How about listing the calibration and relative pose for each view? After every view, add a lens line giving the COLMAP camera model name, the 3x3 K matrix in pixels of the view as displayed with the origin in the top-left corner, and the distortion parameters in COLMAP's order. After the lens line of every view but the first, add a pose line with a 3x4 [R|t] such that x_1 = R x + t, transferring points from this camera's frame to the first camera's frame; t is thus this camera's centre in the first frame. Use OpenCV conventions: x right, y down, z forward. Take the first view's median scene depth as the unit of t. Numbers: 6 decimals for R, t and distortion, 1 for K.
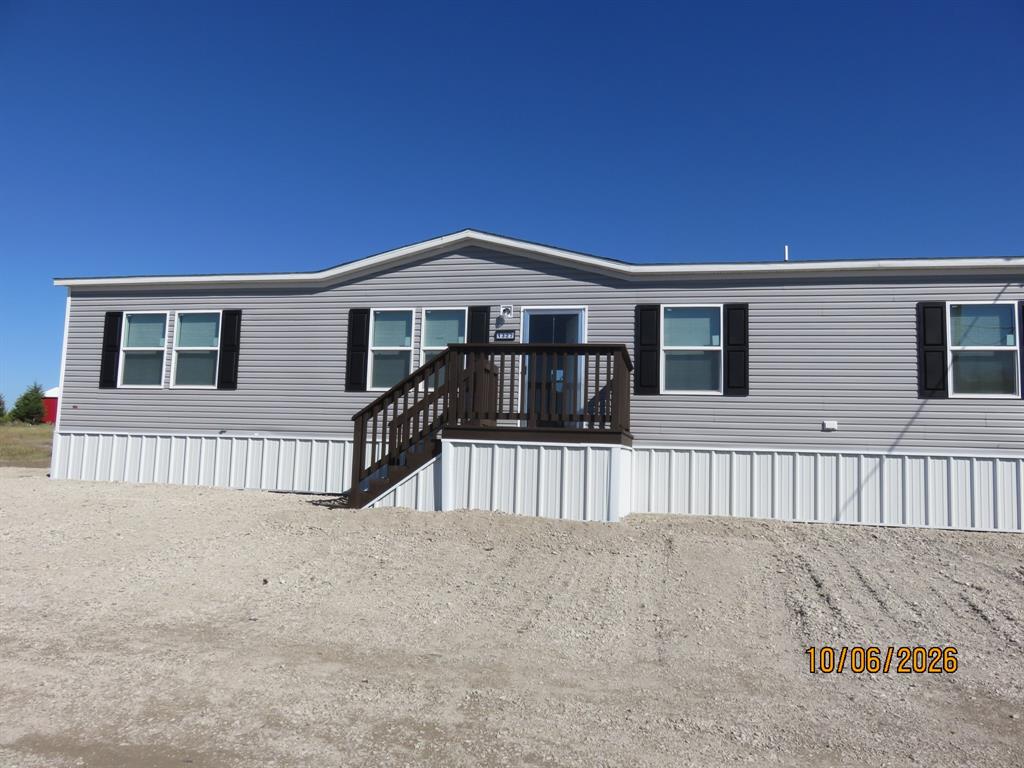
lens RADIAL K [[769.3, 0, 512.0], [0, 769.3, 384.0], [0, 0, 1]] dist [-0.010759, 0.000215]
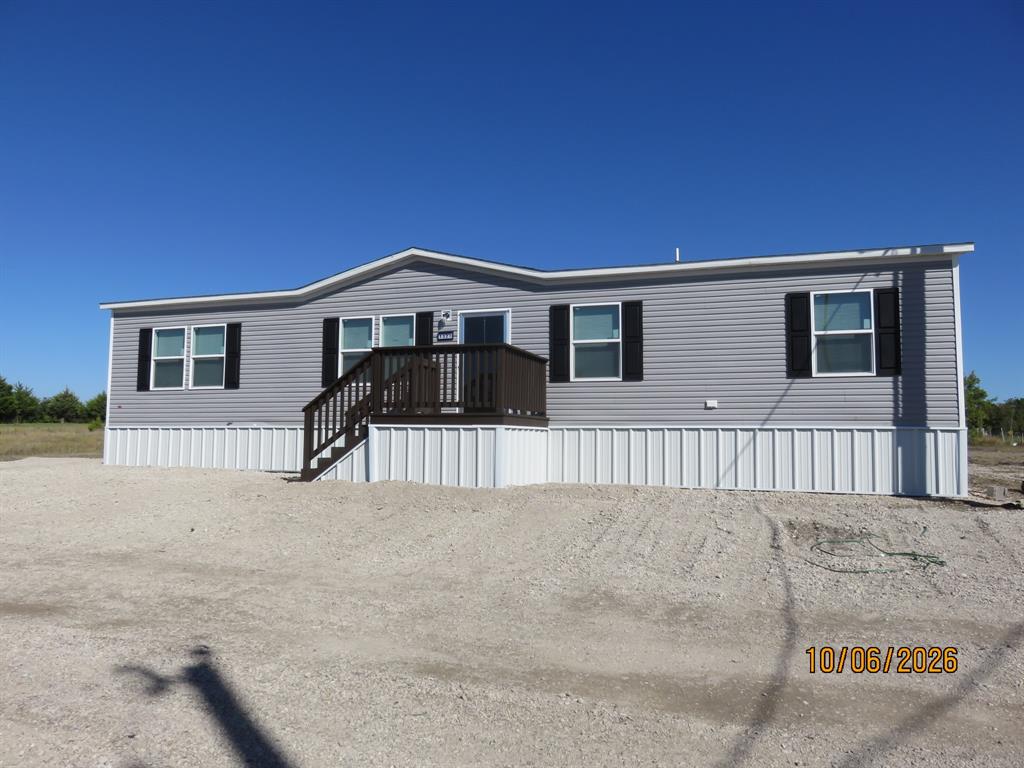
lens RADIAL K [[769.3, 0, 512.0], [0, 769.3, 384.0], [0, 0, 1]] dist [-0.010759, 0.000215]
pose [[0.991227, -0.032760, -0.128043, 0.251910], [0.035134, 0.999249, 0.016321, -0.005327], [0.127412, -0.020677, 0.991634, -0.169789]]
